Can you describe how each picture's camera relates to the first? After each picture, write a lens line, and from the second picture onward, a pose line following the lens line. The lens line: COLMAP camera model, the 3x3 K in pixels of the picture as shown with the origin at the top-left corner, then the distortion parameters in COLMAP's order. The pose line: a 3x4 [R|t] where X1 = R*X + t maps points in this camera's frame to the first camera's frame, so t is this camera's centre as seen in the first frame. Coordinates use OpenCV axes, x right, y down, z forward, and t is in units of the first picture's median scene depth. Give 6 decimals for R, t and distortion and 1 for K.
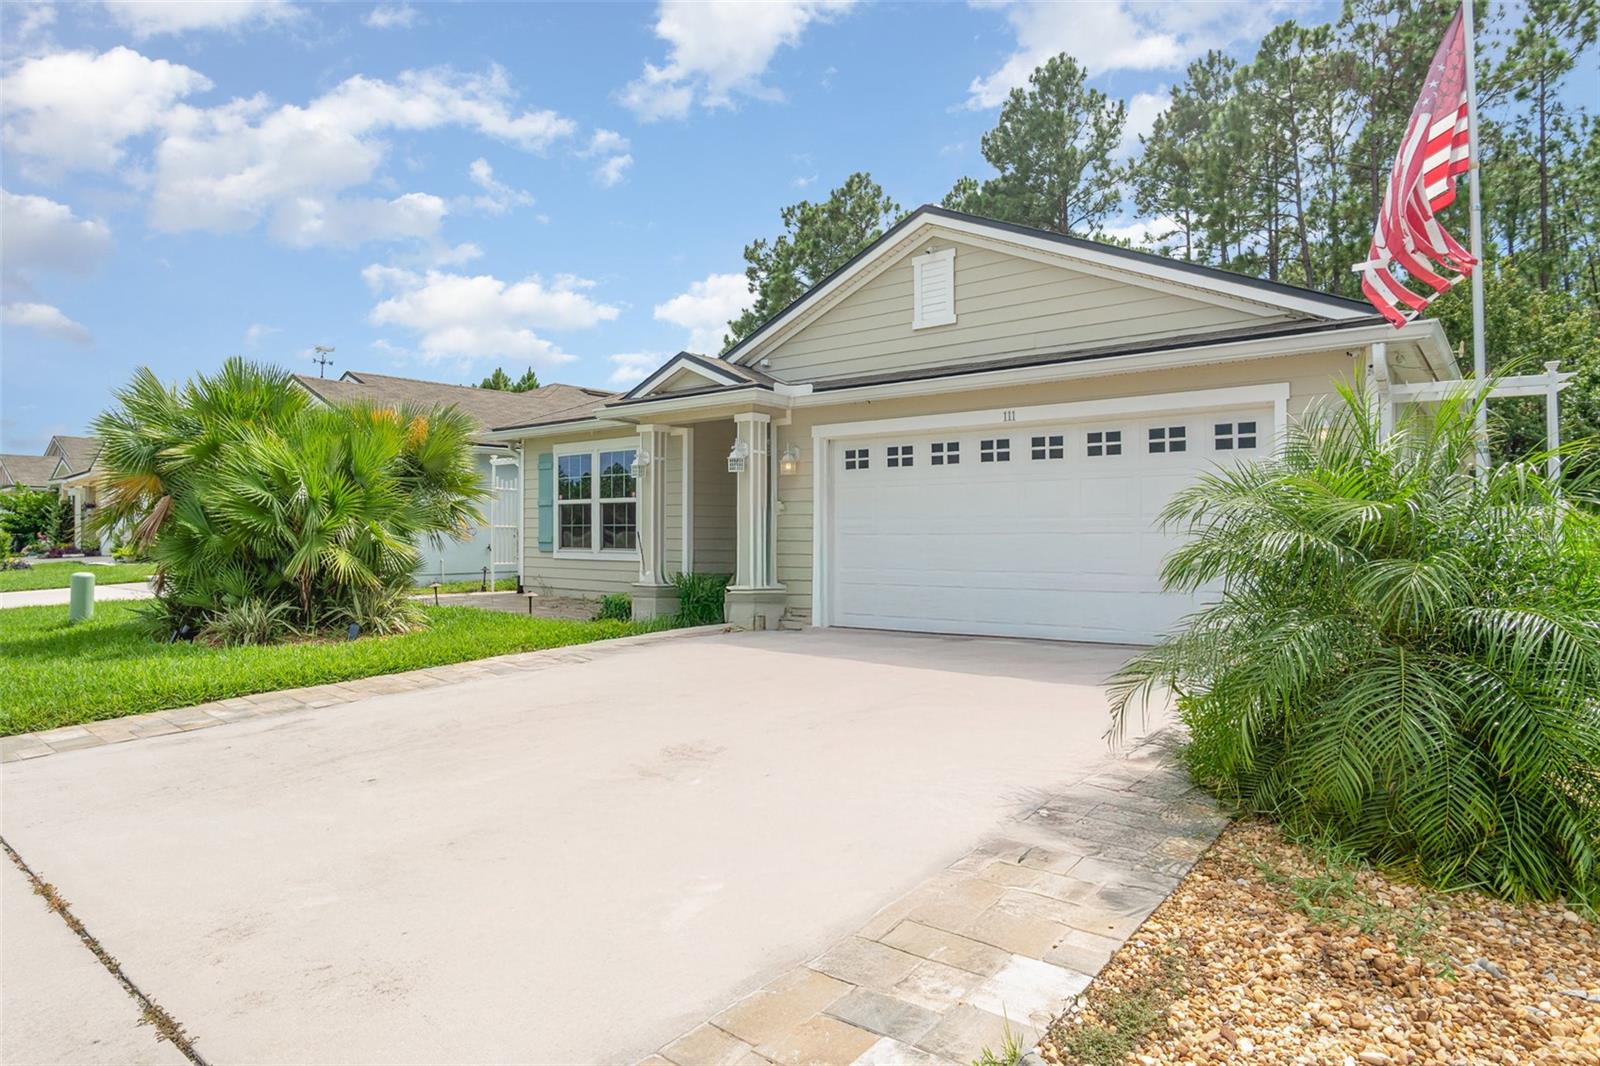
lens RADIAL K [[876.2, 0, 800.0], [0, 876.2, 533.0], [0, 0, 1]] dist [-0.000612, -0.000455]
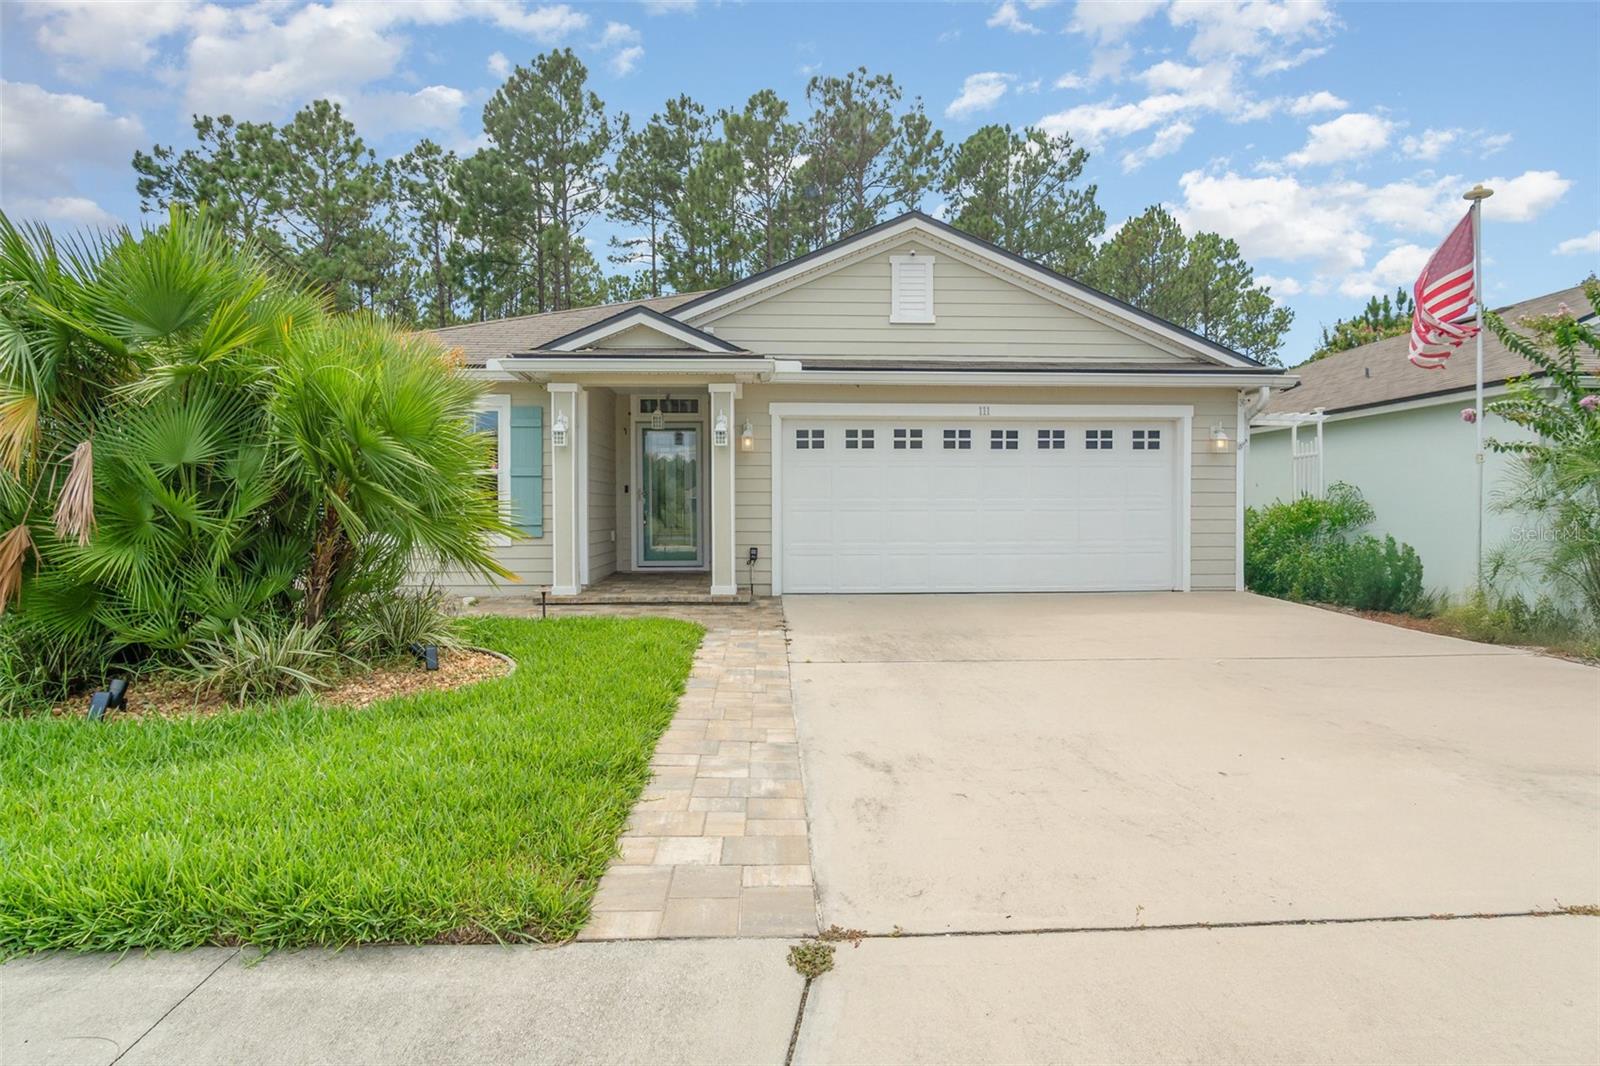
lens RADIAL K [[876.2, 0, 800.0], [0, 876.2, 533.0], [0, 0, 1]] dist [-0.000612, -0.000455]
pose [[0.764948, -0.006203, 0.644062, -0.603196], [0.003160, 0.999978, 0.005878, 0.019361], [-0.644084, -0.002461, 0.764951, 0.223846]]
